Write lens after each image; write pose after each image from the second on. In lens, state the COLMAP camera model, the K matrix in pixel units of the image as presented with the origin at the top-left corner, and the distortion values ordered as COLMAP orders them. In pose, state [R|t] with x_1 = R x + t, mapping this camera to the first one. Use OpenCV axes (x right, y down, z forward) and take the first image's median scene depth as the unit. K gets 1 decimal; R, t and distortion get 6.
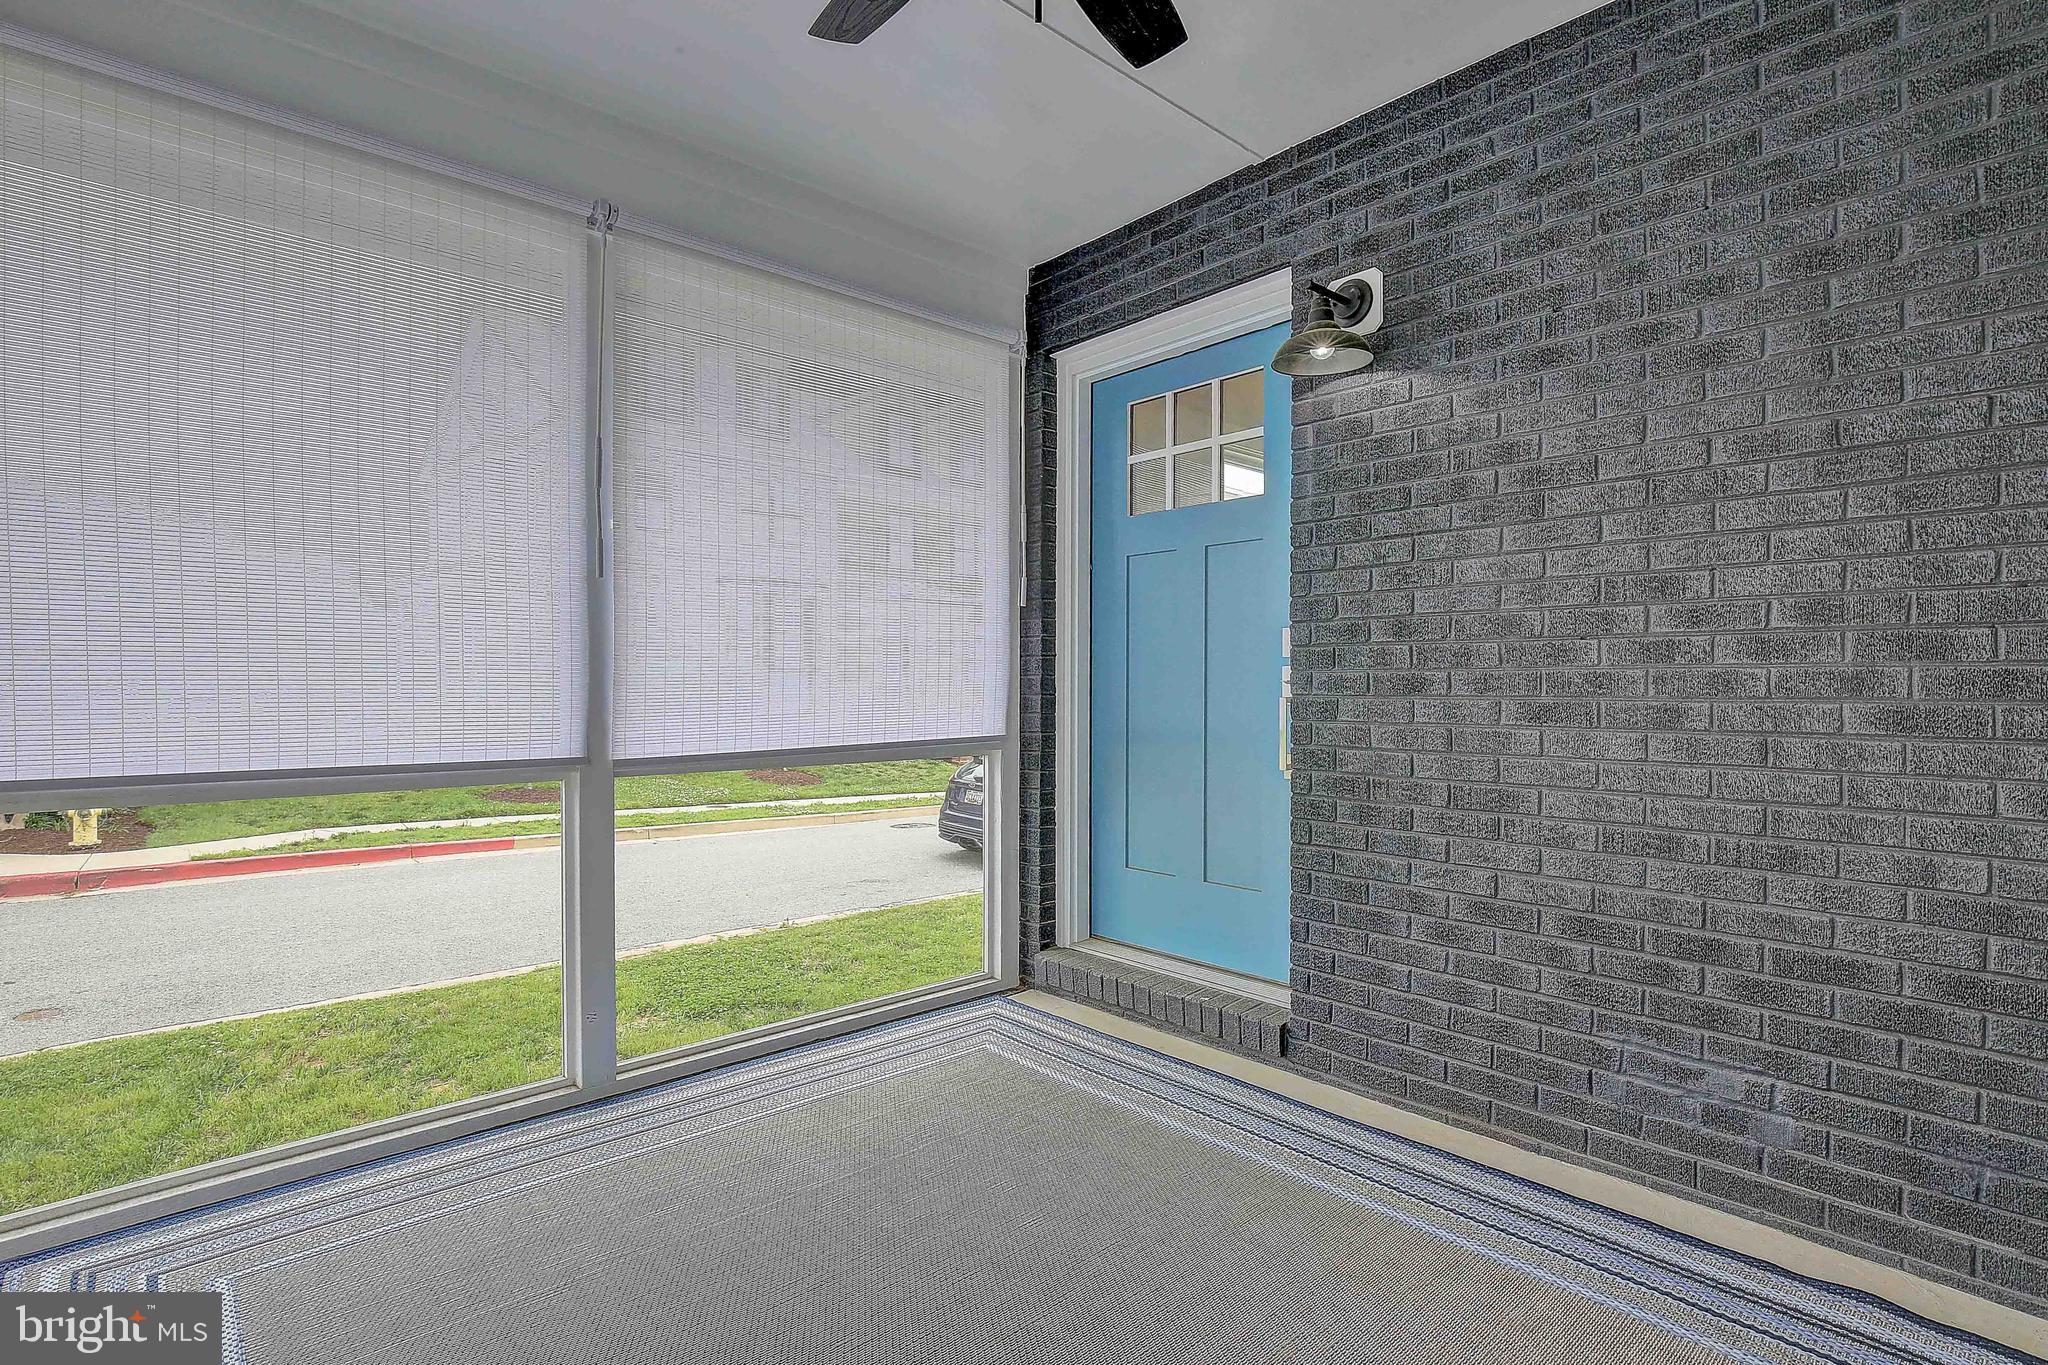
lens RADIAL K [[988.9, 0, 1041.5], [0, 988.9, 696.5], [0, 0, 1]] dist [-0.031850, 0.000151]
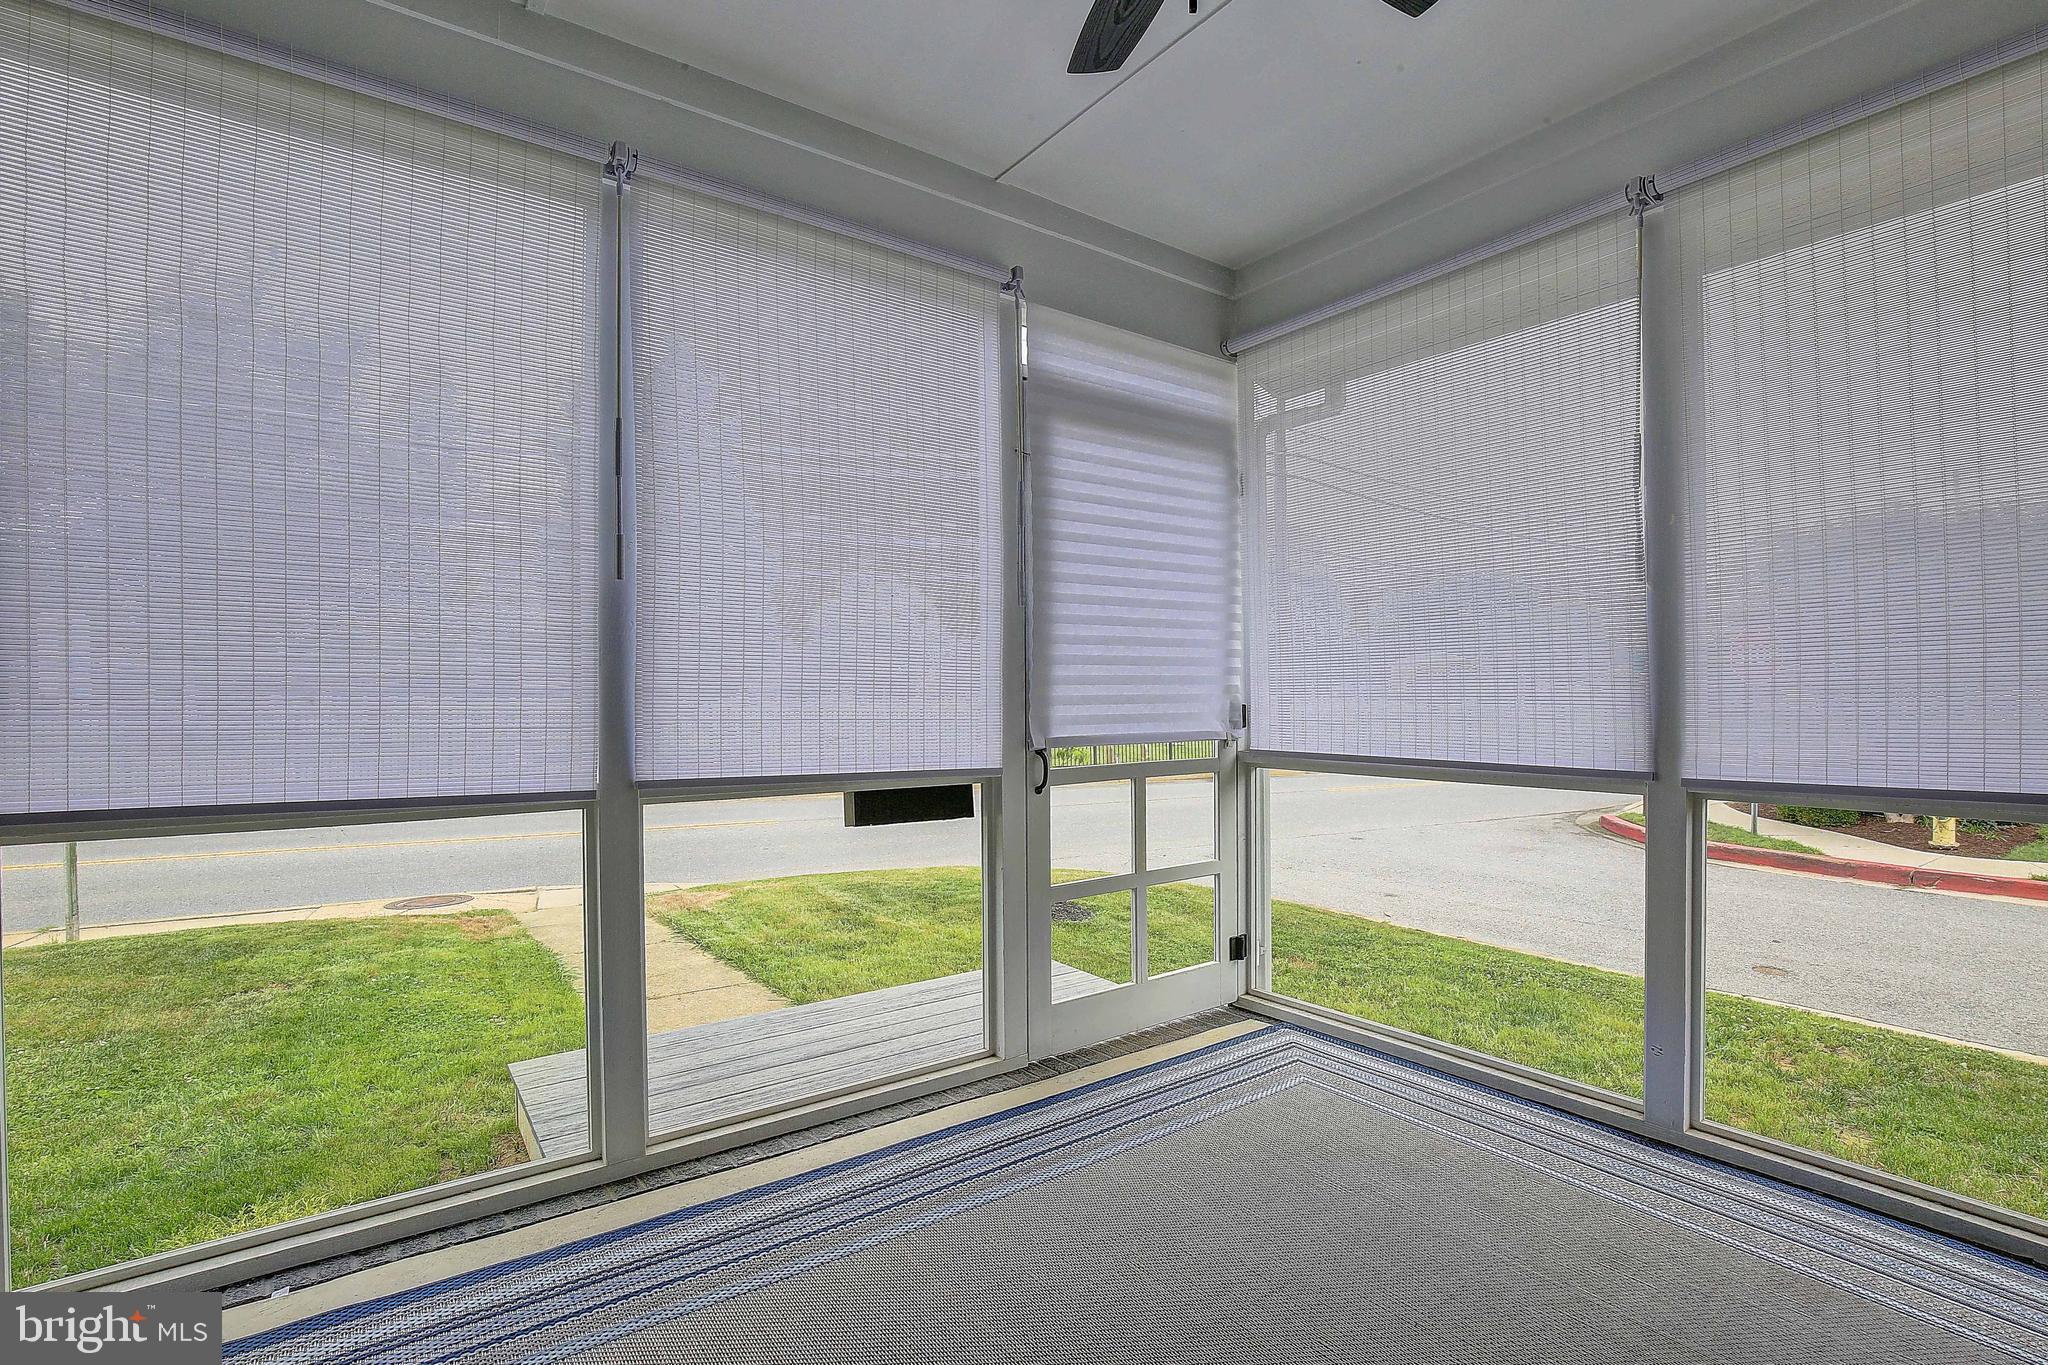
lens RADIAL K [[988.9, 0, 1041.5], [0, 988.9, 696.5], [0, 0, 1]] dist [-0.031850, 0.000151]
pose [[-0.138188, -0.001169, -0.990405, 0.499005], [-0.004976, 0.999988, -0.000486, -0.005103], [0.990393, 0.004861, -0.138192, 0.506695]]
